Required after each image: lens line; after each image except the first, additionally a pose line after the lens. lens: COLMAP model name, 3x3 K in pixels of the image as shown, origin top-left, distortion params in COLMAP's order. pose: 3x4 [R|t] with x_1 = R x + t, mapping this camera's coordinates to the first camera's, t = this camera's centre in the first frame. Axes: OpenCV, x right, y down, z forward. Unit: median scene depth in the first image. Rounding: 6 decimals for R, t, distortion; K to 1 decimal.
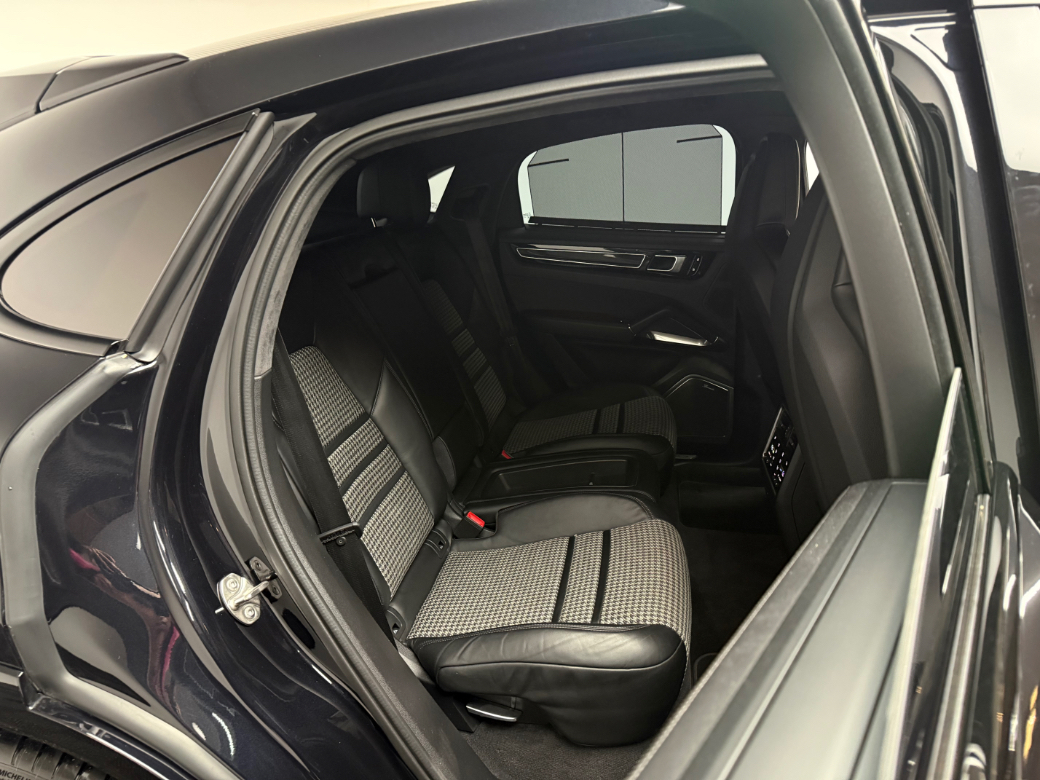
lens RADIAL K [[735.0, 0, 532.1], [0, 735.0, 390.3], [0, 0, 1]] dist [0.039509, 0.000205]
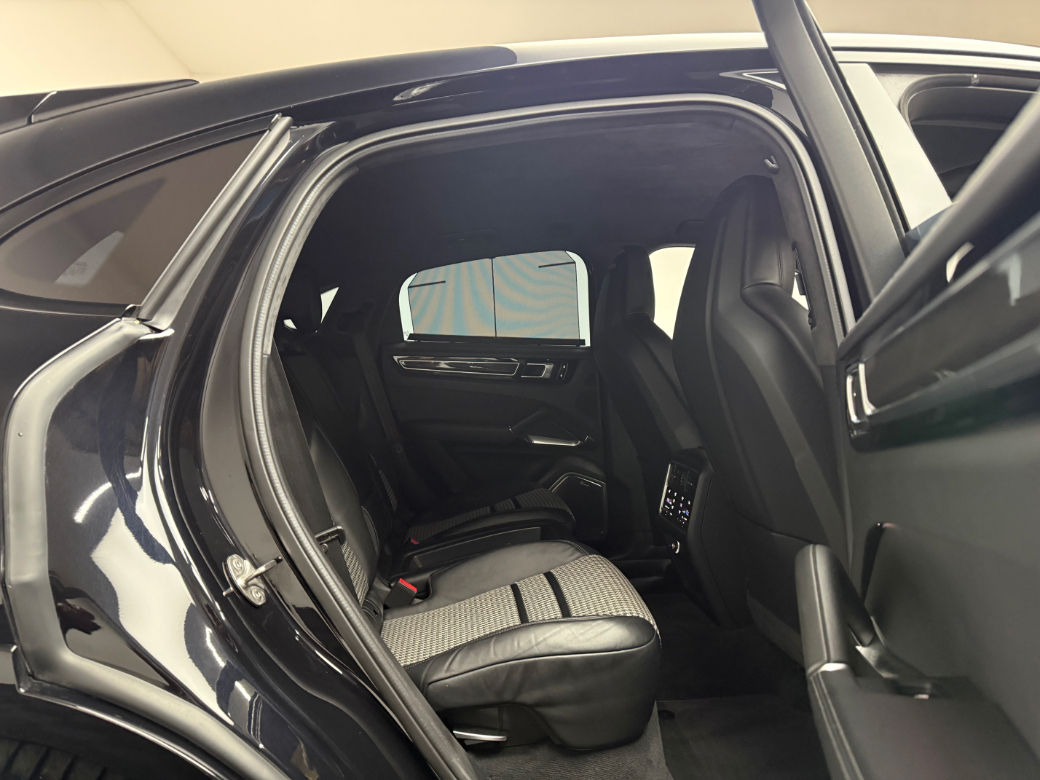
lens RADIAL K [[730.3, 0, 520.0], [0, 730.3, 390.0], [0, 0, 1]] dist [0.045809, -0.001773]
pose [[0.965772, -0.028826, 0.257784, -0.245442], [0.099524, 0.958923, -0.265634, 0.278837], [-0.239538, 0.282198, 0.928970, -0.011404]]
